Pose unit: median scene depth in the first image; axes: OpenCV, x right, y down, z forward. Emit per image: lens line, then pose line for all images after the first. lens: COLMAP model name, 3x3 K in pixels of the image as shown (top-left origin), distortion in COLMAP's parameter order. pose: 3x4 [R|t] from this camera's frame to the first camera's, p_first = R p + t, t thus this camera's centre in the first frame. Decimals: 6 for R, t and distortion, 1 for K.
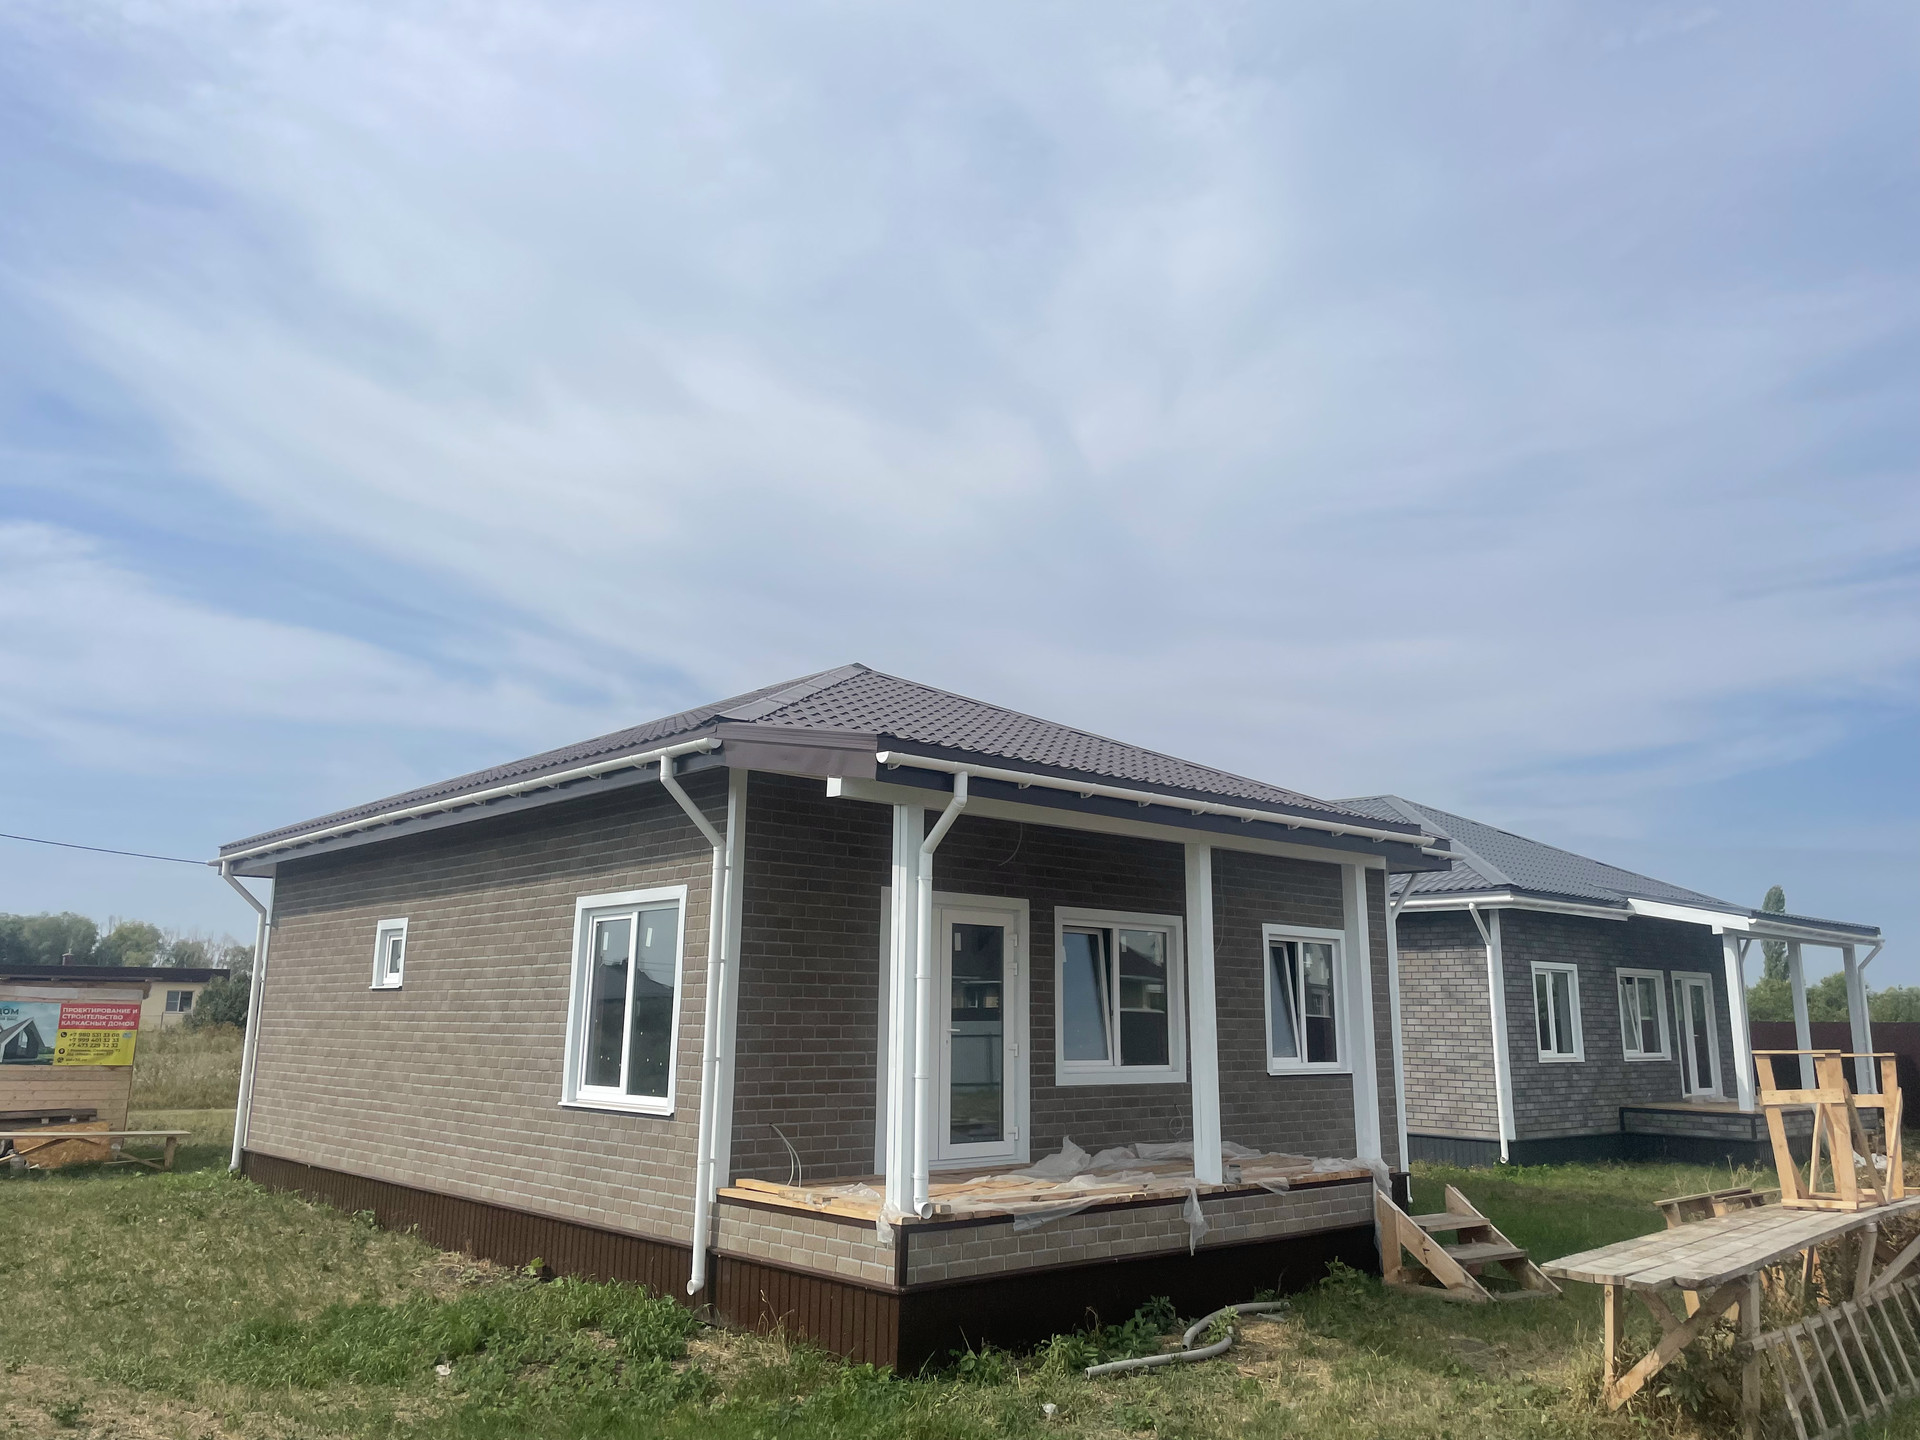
lens RADIAL K [[1462.4, 0, 961.3], [0, 1462.4, 703.1], [0, 0, 1]] dist [0.061198, -0.073658]
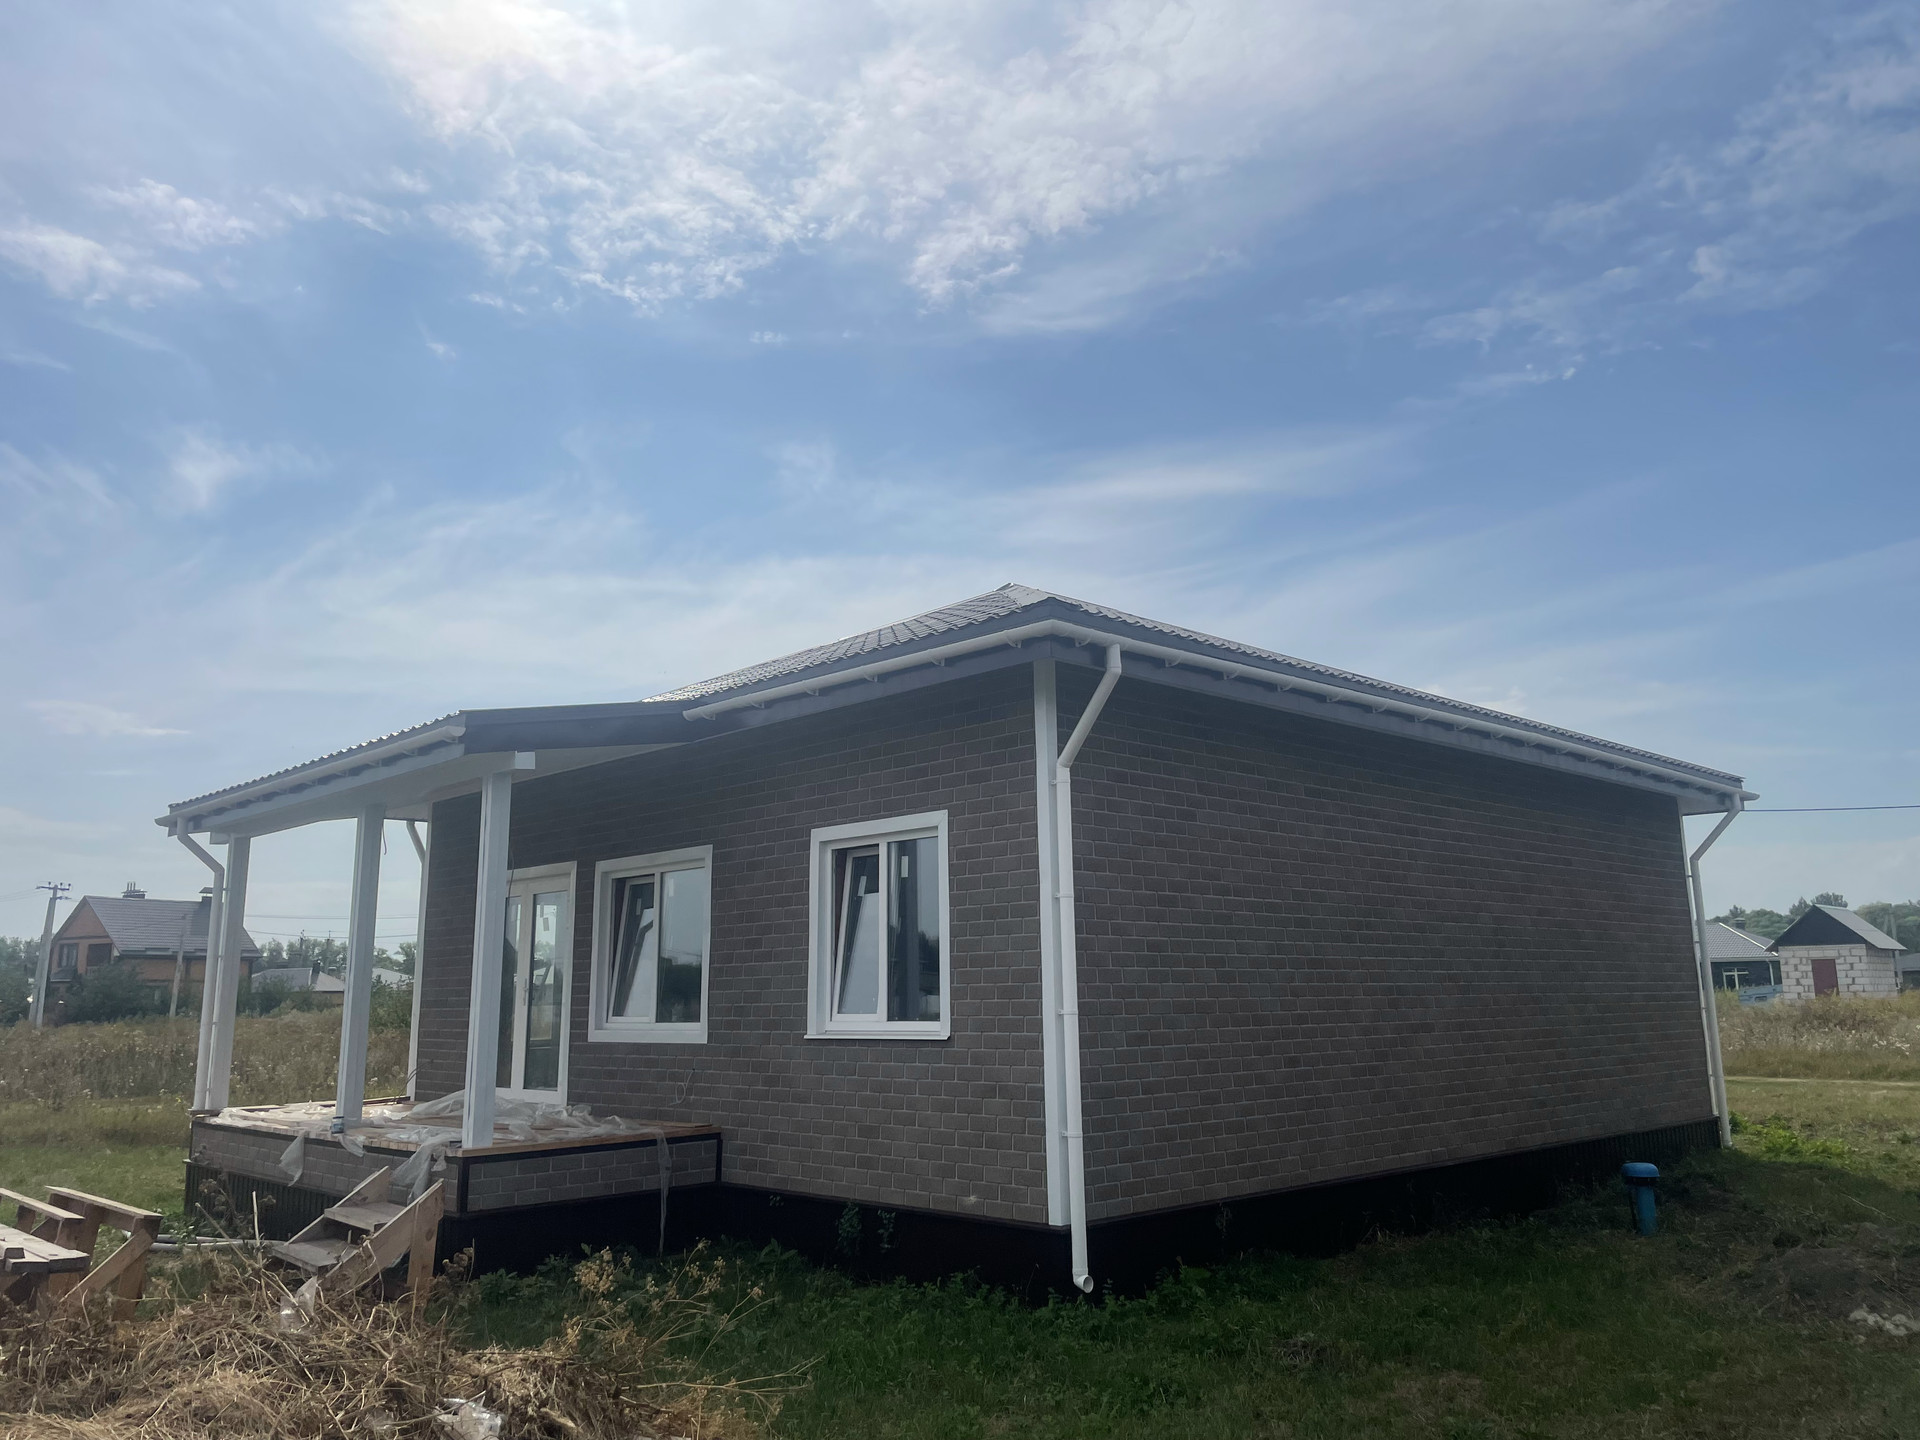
lens RADIAL K [[1462.4, 0, 960.5], [0, 1462.4, 713.9], [0, 0, 1]] dist [0.061198, -0.073658]
pose [[0.026477, -0.199268, -0.979587, 0.399505], [0.226149, 0.955719, -0.188300, 0.107215], [0.973733, -0.216547, 0.070369, 0.446978]]
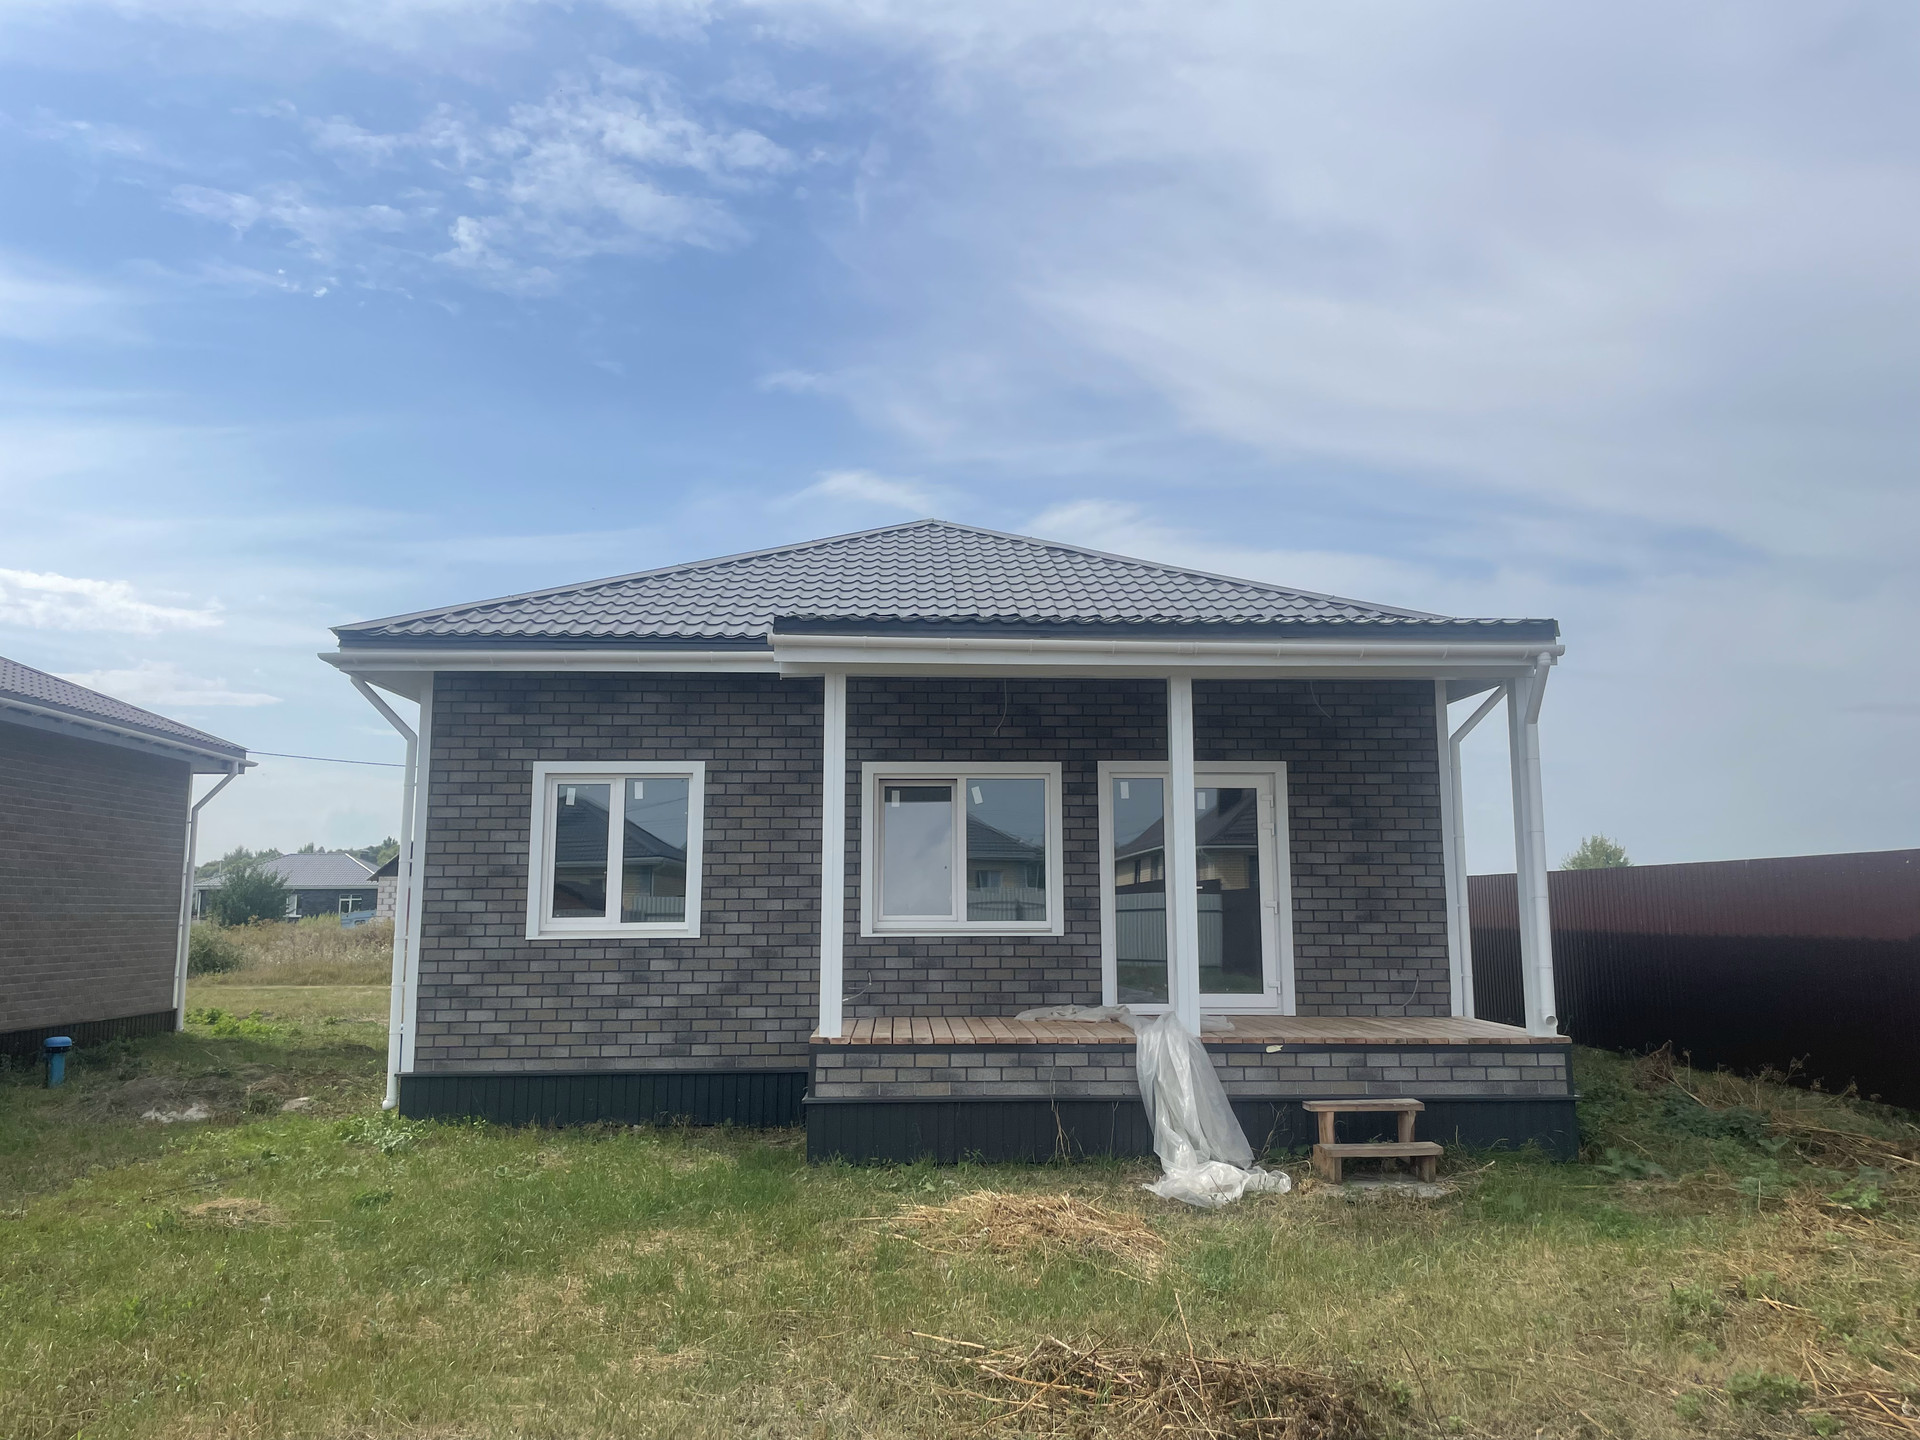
lens RADIAL K [[1462.4, 0, 969.0], [0, 1462.4, 706.8], [0, 0, 1]] dist [0.061198, -0.073658]
pose [[0.767846, -0.098618, -0.632998, 0.558995], [0.143343, 0.989477, 0.019723, 0.107590], [0.624391, -0.105880, 0.773902, 0.433761]]
